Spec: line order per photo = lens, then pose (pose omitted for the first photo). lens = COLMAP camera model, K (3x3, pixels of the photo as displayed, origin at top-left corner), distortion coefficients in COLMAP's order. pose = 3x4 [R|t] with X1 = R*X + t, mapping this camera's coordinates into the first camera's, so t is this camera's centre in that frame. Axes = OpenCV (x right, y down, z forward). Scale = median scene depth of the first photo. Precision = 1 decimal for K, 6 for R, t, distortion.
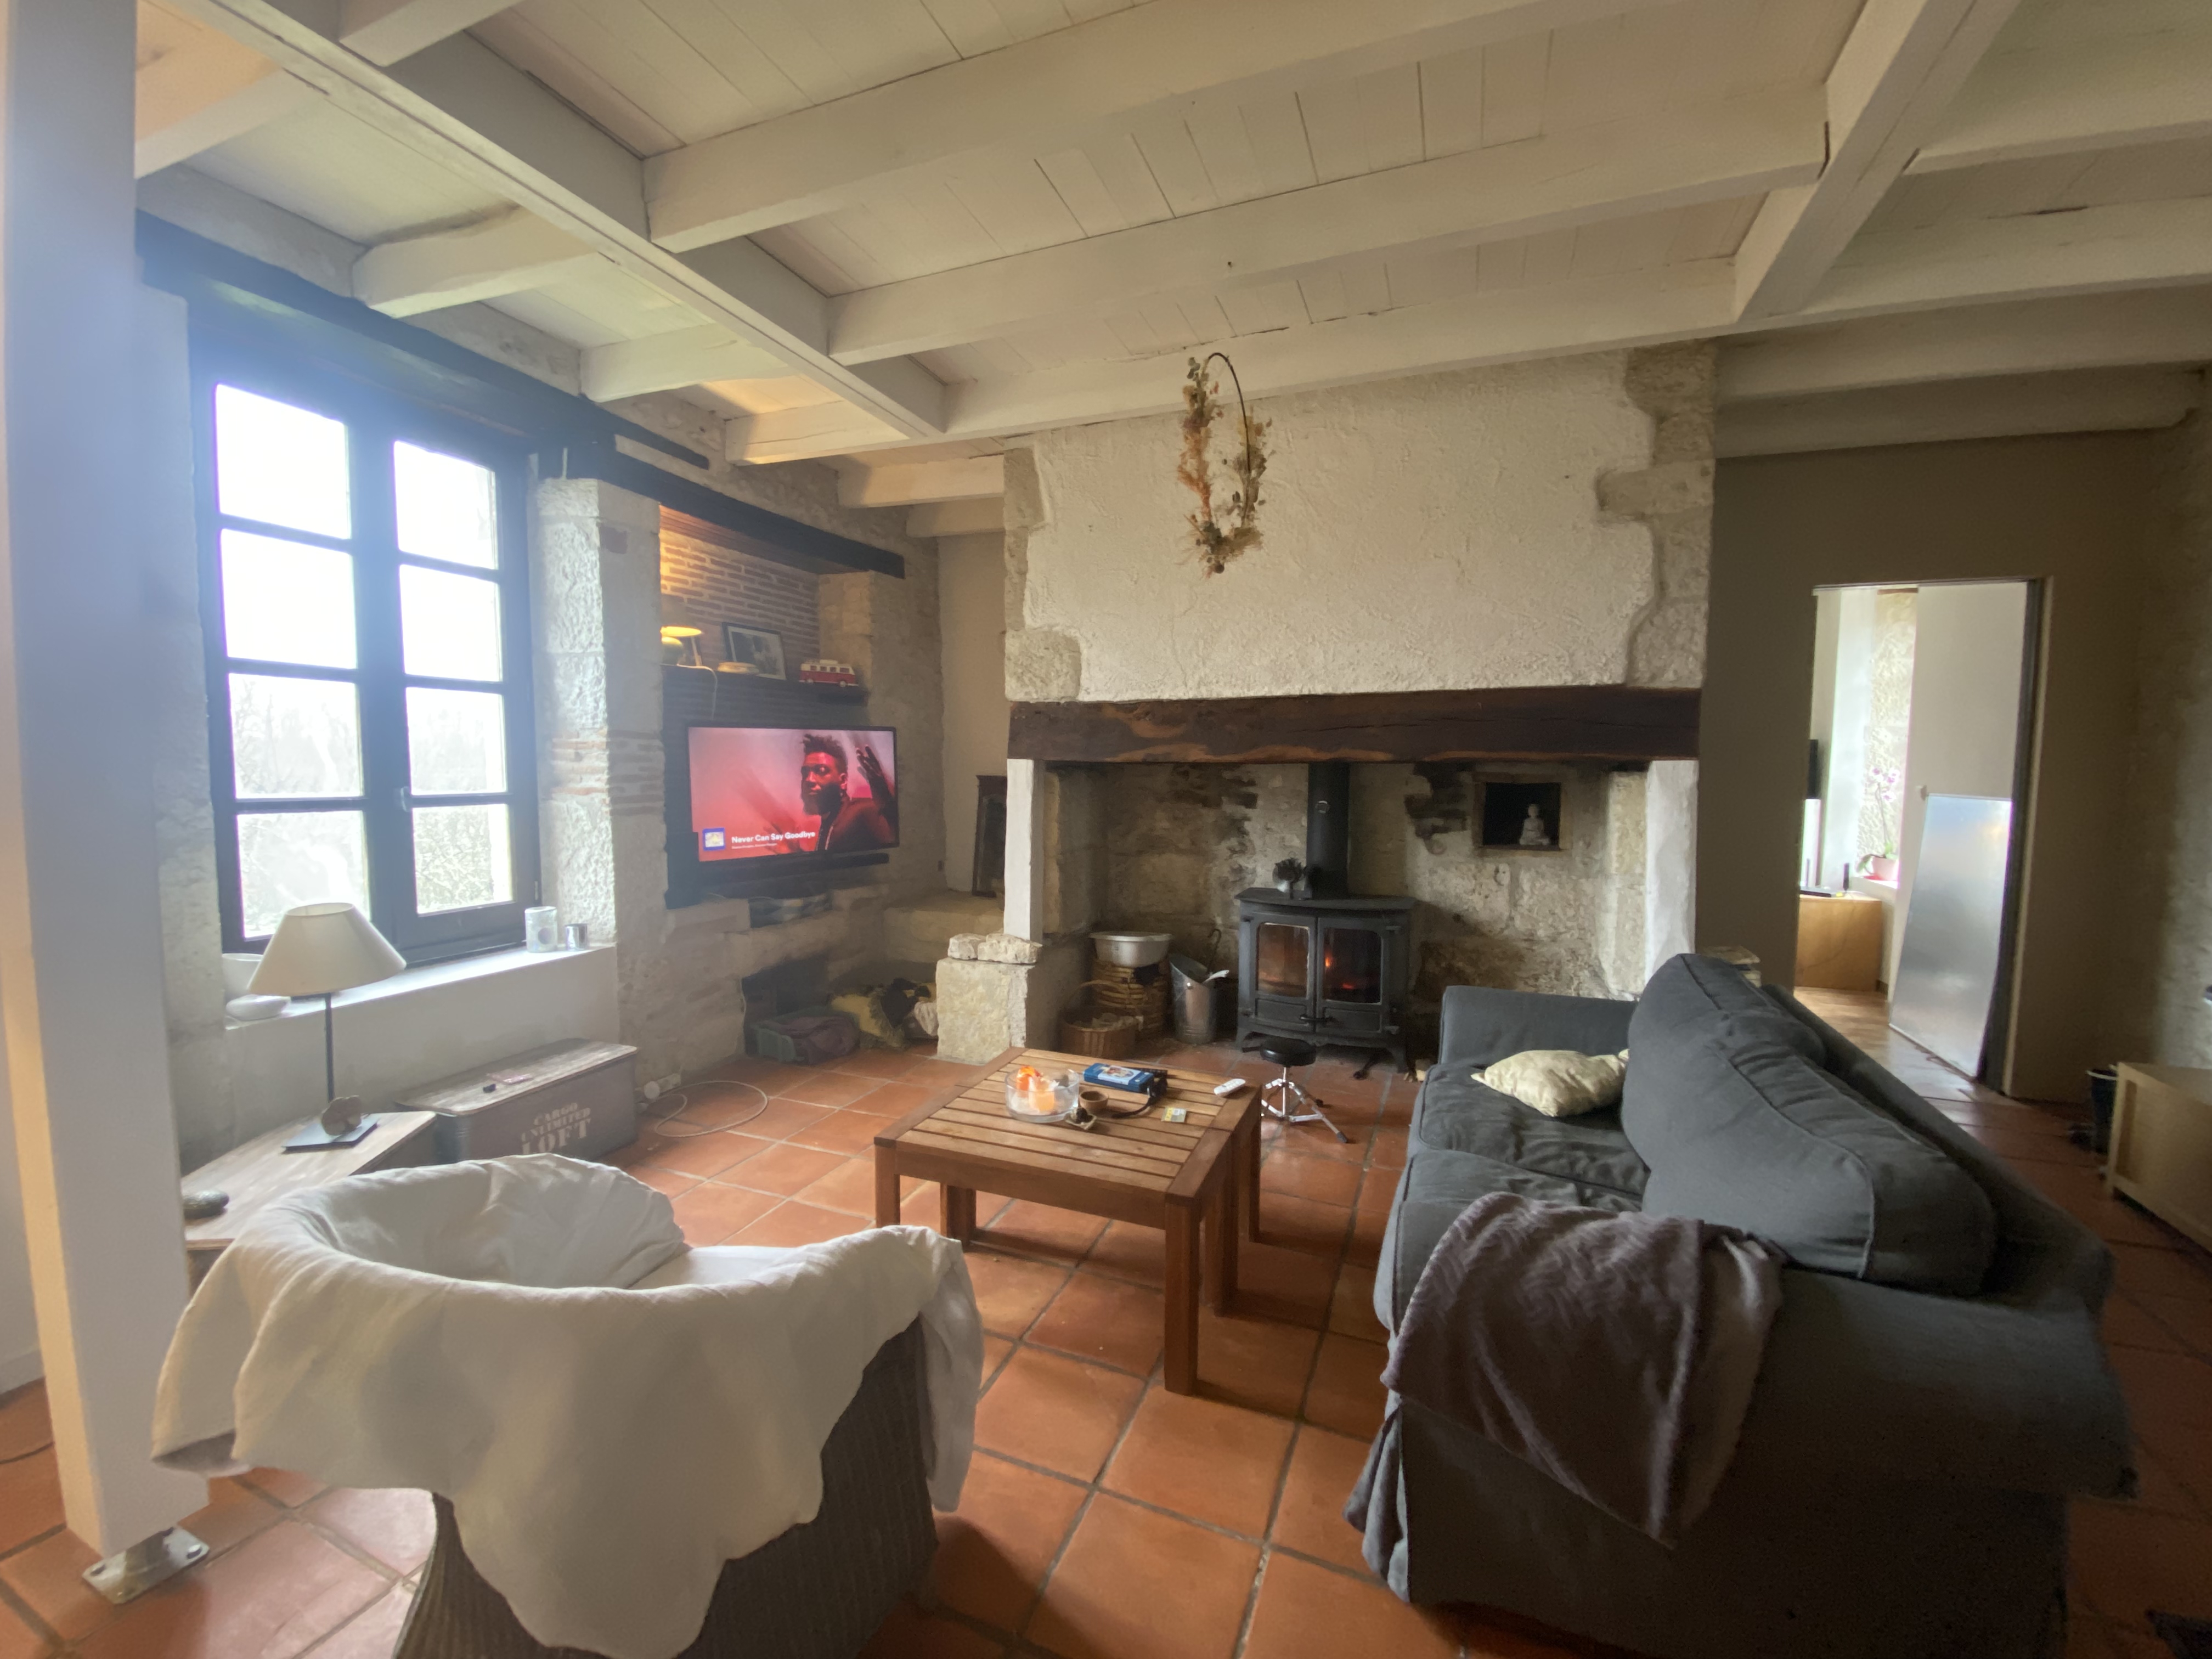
lens RADIAL K [[896.6, 0, 1103.9], [0, 896.6, 824.5], [0, 0, 1]] dist [0.078667, -0.048940]
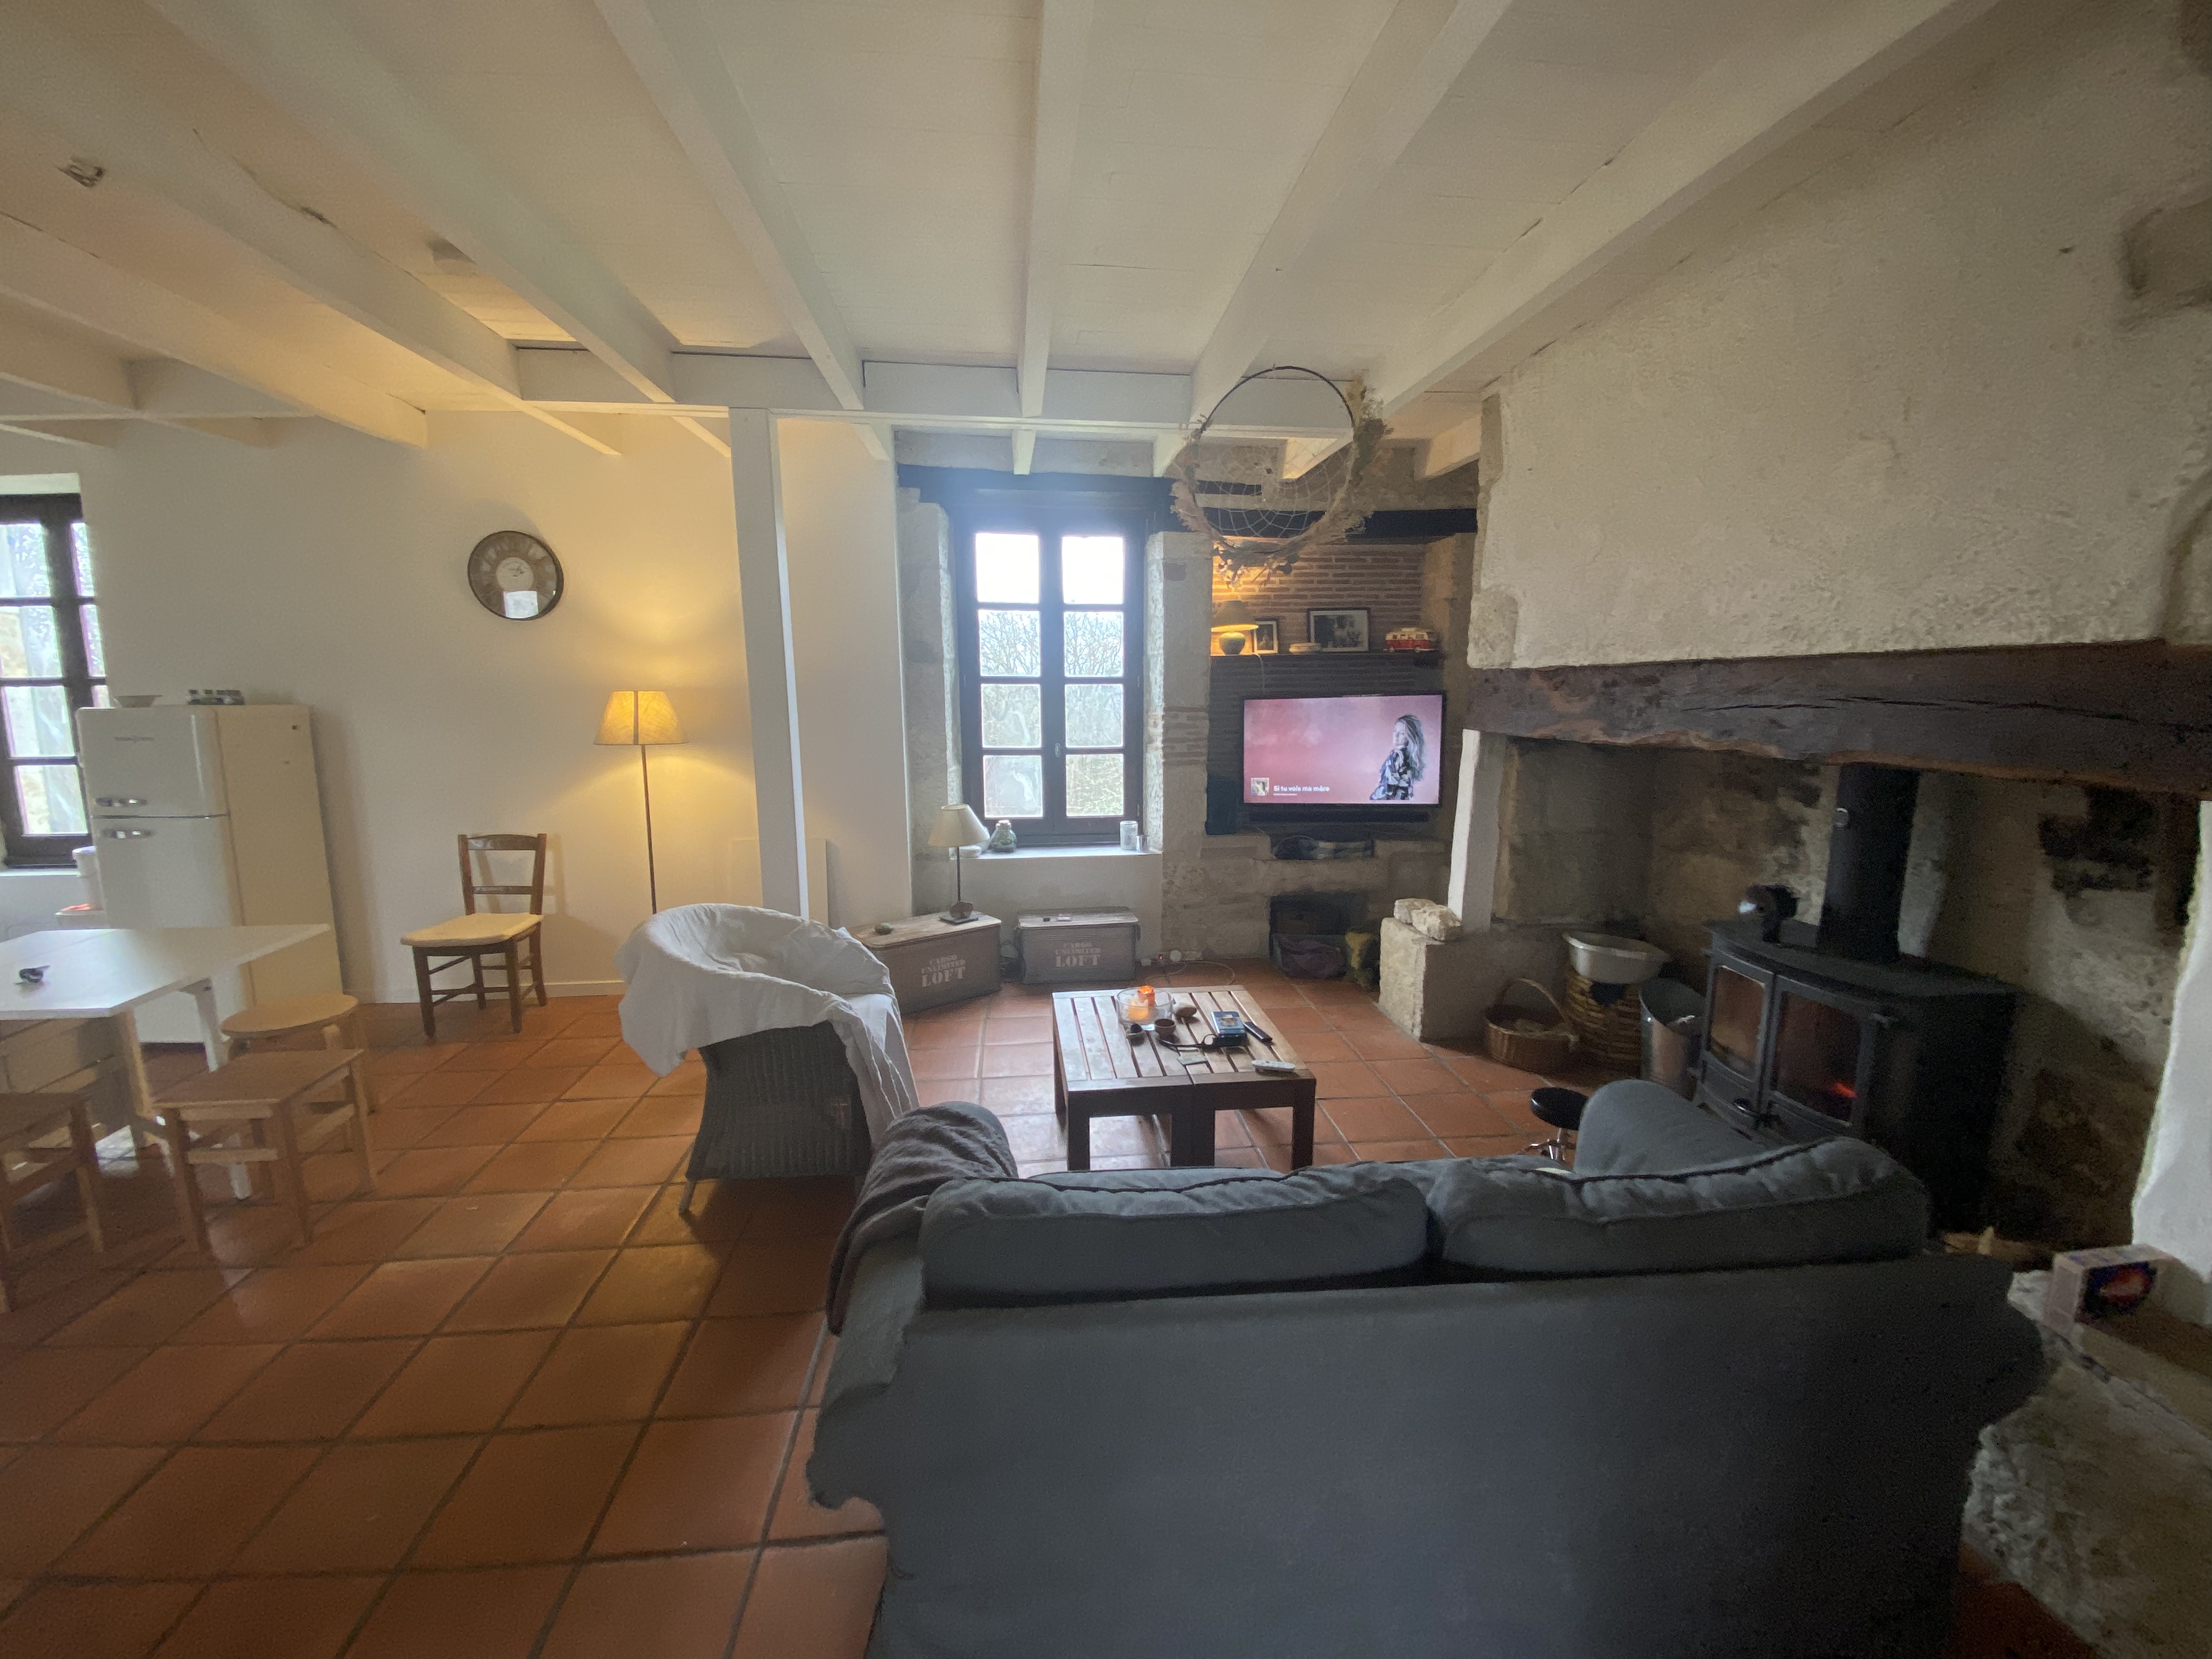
lens RADIAL K [[902.1, 0, 1091.7], [0, 902.1, 830.7], [0, 0, 1]] dist [0.025693, -0.020216]
pose [[0.446399, 0.130884, -0.885210, 0.609823], [-0.048722, 0.991333, 0.122005, -0.066682], [0.893507, -0.011334, 0.448907, 0.211492]]
